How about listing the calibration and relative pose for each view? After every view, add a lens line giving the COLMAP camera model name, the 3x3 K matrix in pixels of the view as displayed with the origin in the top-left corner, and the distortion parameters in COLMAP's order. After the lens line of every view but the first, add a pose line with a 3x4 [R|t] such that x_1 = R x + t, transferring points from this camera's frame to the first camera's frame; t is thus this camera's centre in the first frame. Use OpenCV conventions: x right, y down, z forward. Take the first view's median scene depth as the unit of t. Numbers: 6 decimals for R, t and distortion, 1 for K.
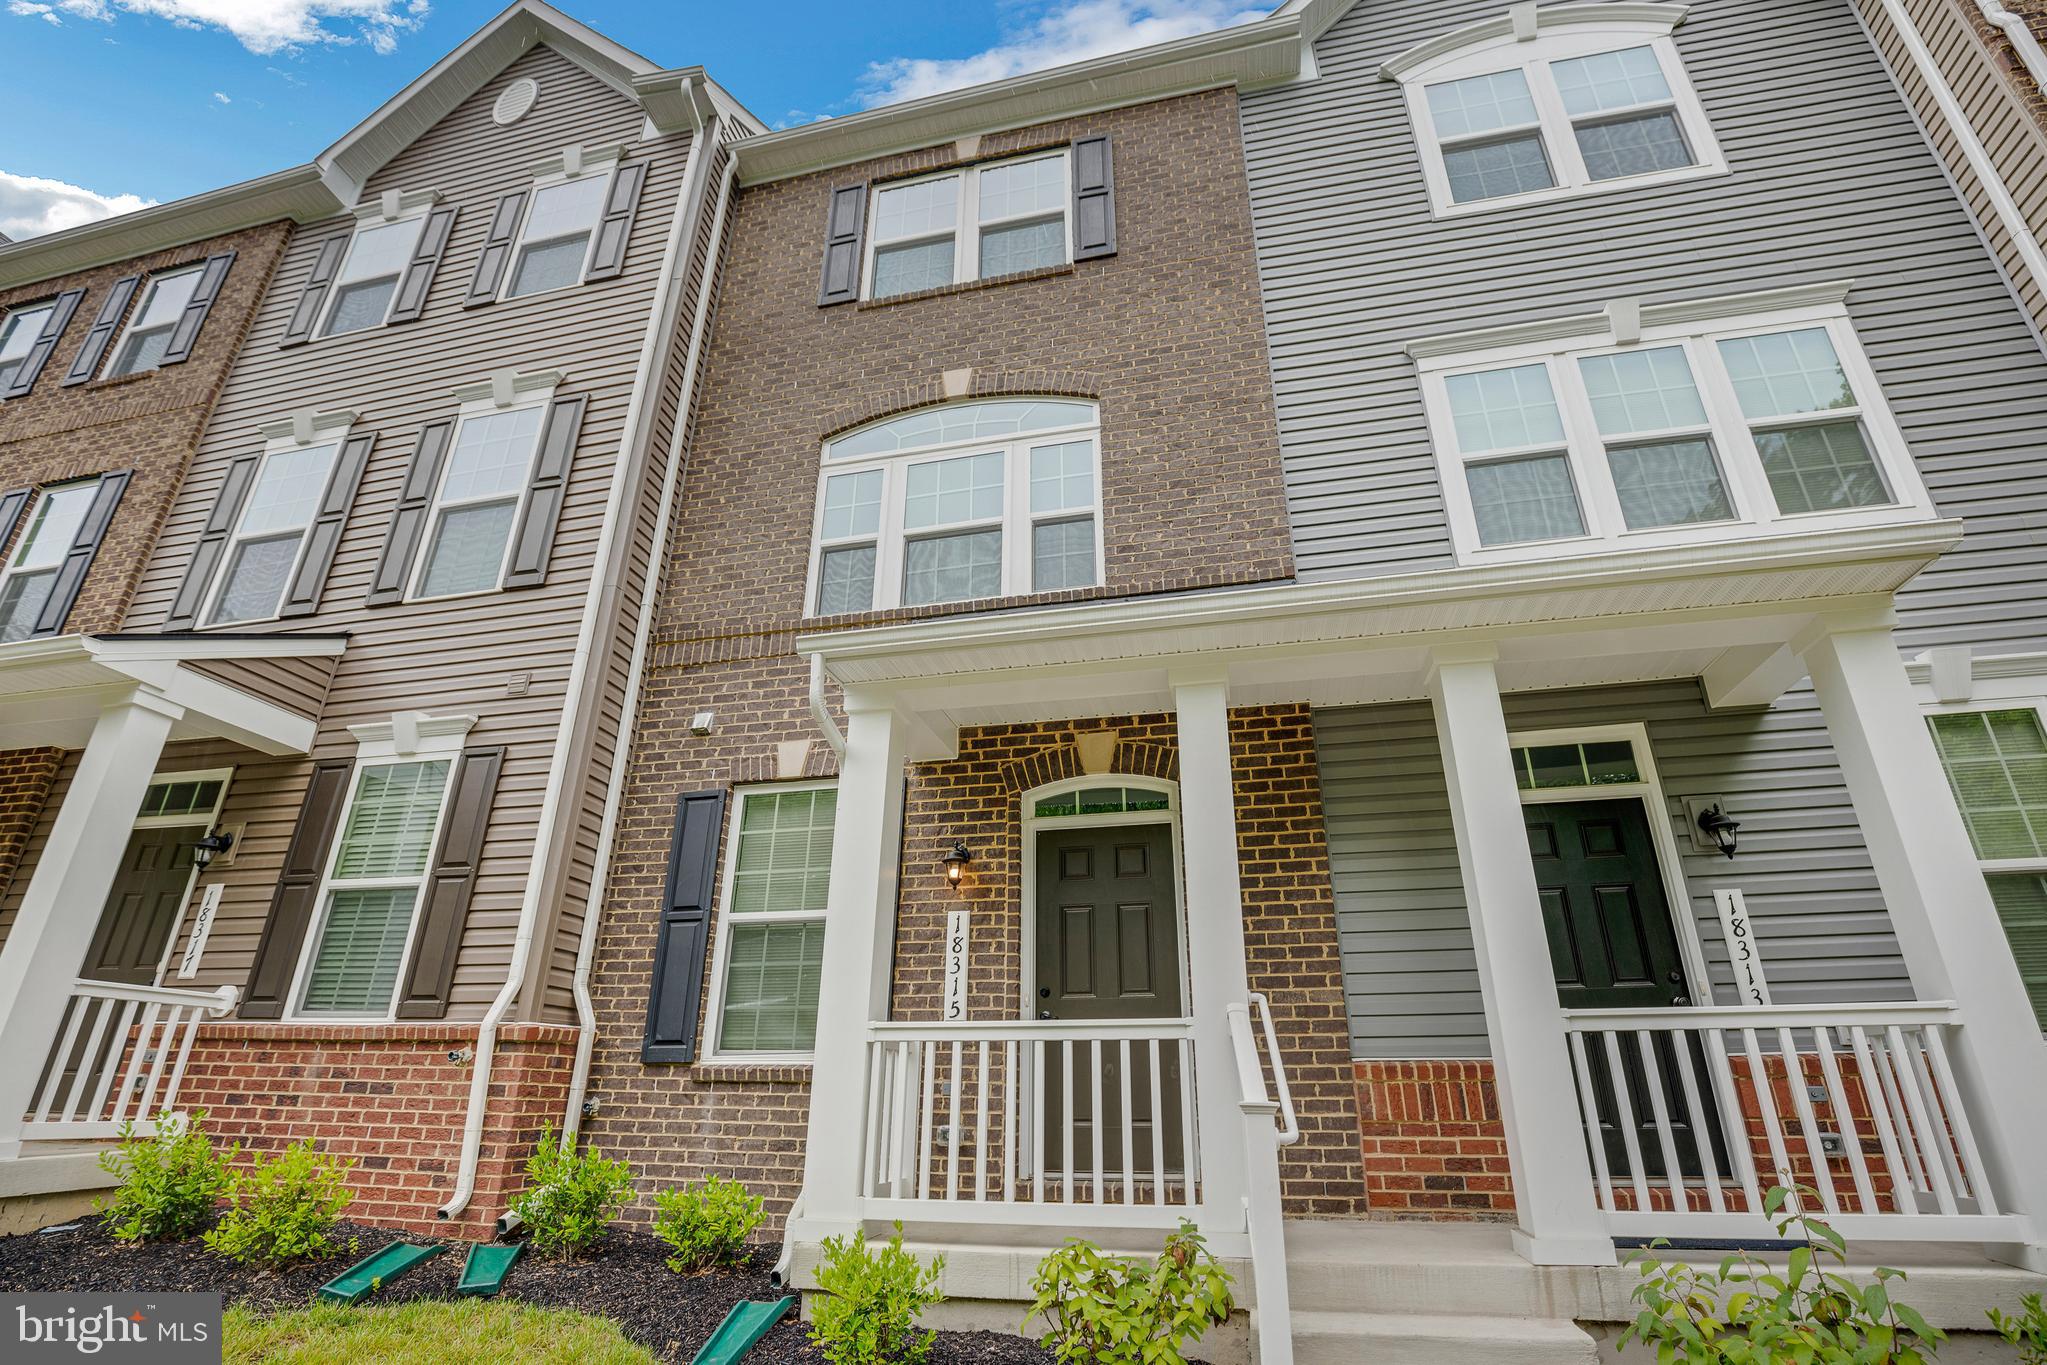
lens RADIAL K [[923.0, 0, 1026.8], [0, 923.0, 677.7], [0, 0, 1]] dist [-0.037822, 0.008218]
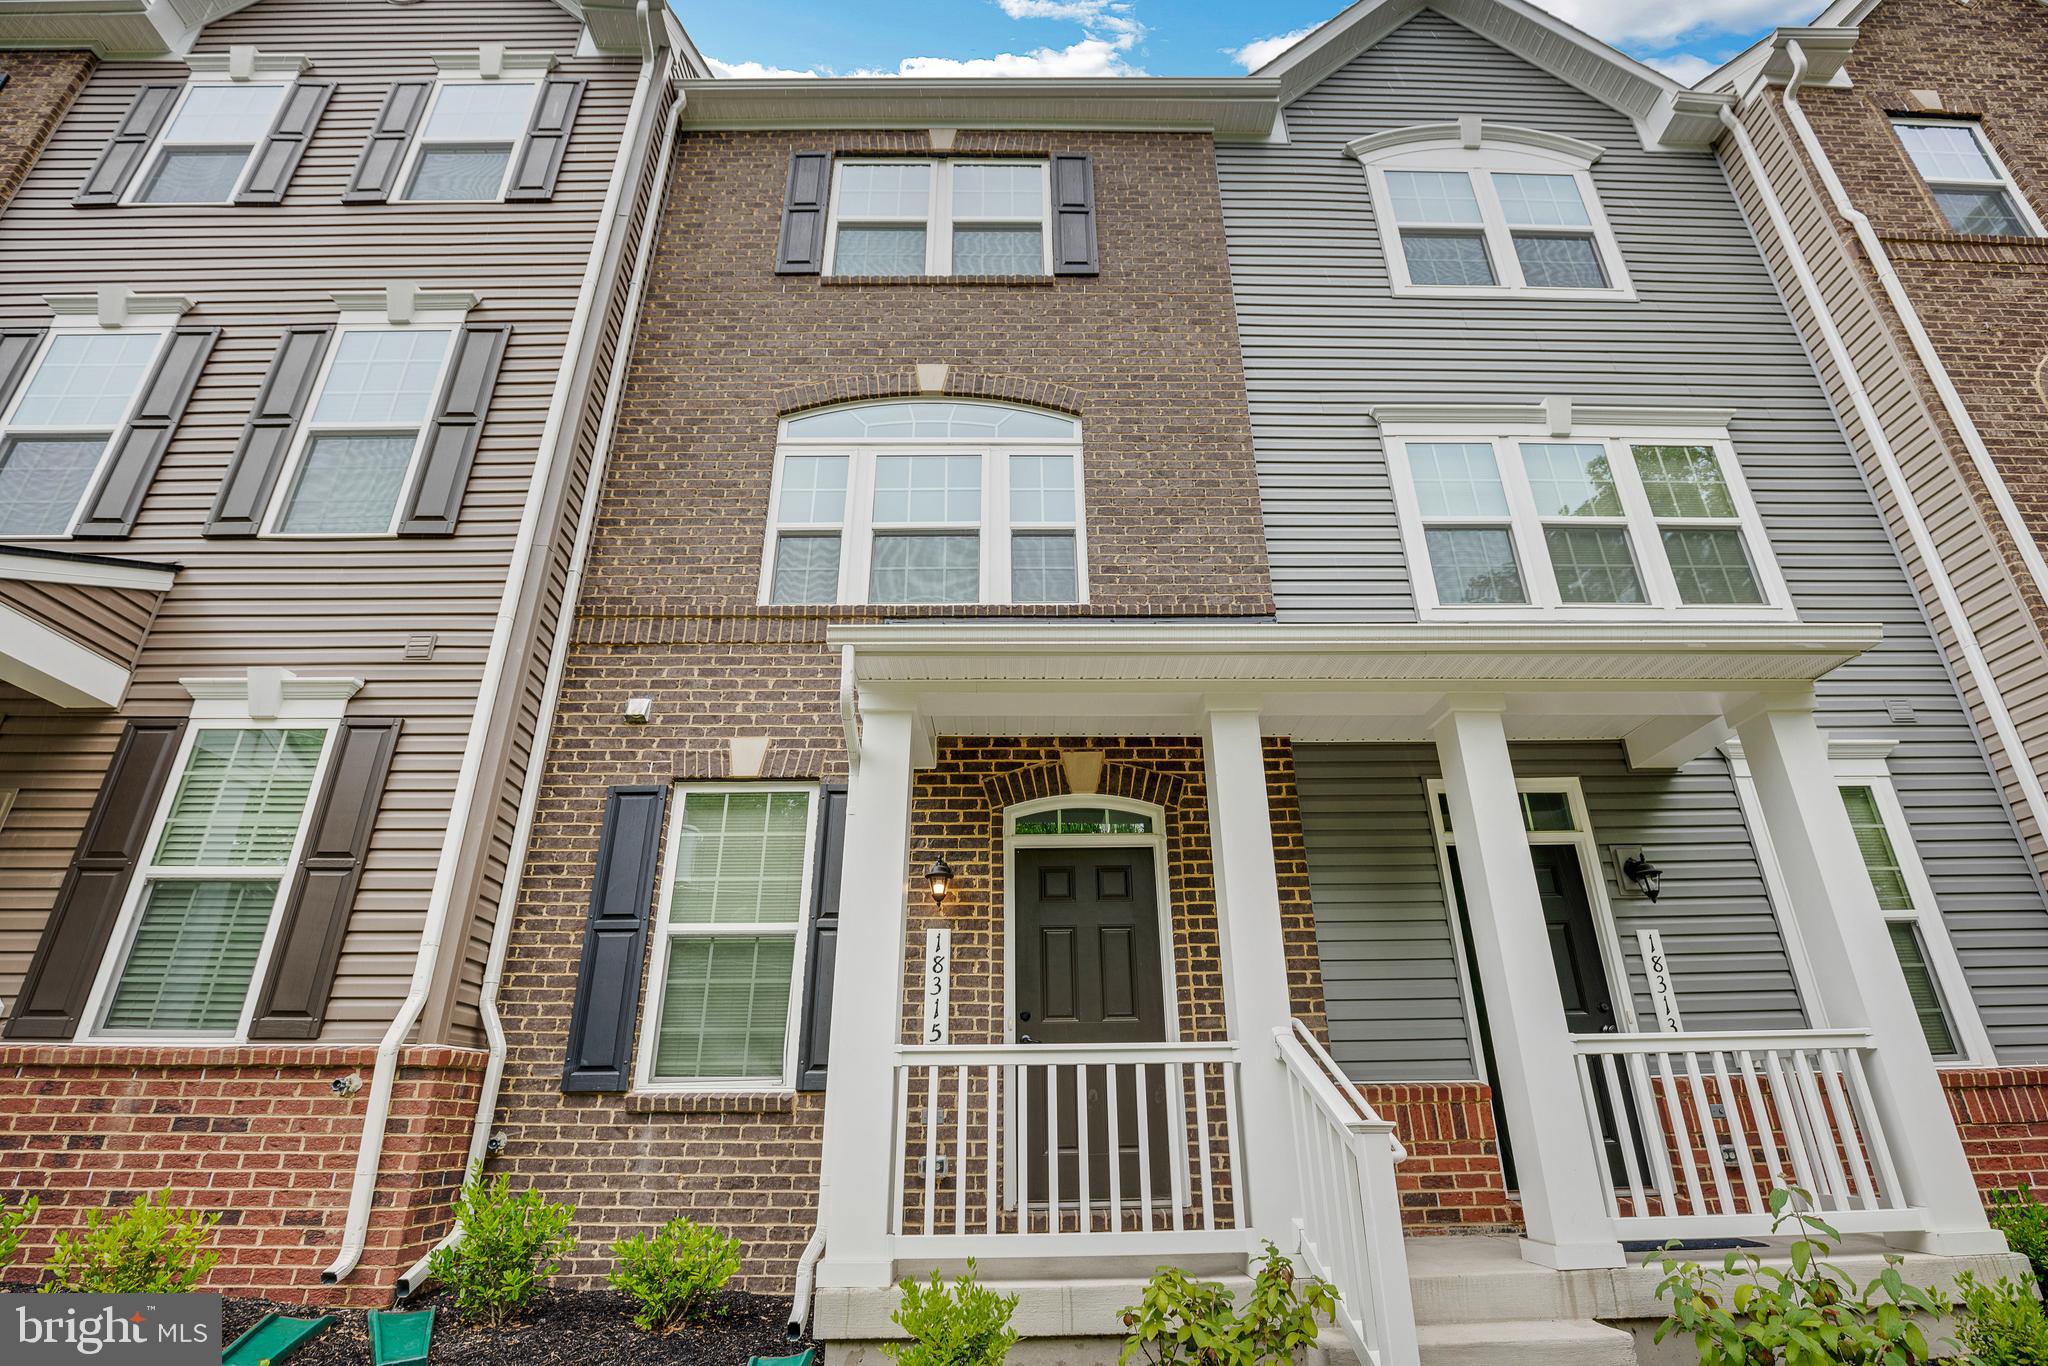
lens RADIAL K [[939.5, 0, 1024.0], [0, 939.5, 683.0], [0, 0, 1]] dist [-0.038300, 0.008436]
pose [[0.972801, 0.086071, 0.215057, -0.201959], [-0.082679, 0.996269, -0.024737, 0.016183], [-0.216384, 0.006283, 0.976288, 0.033454]]
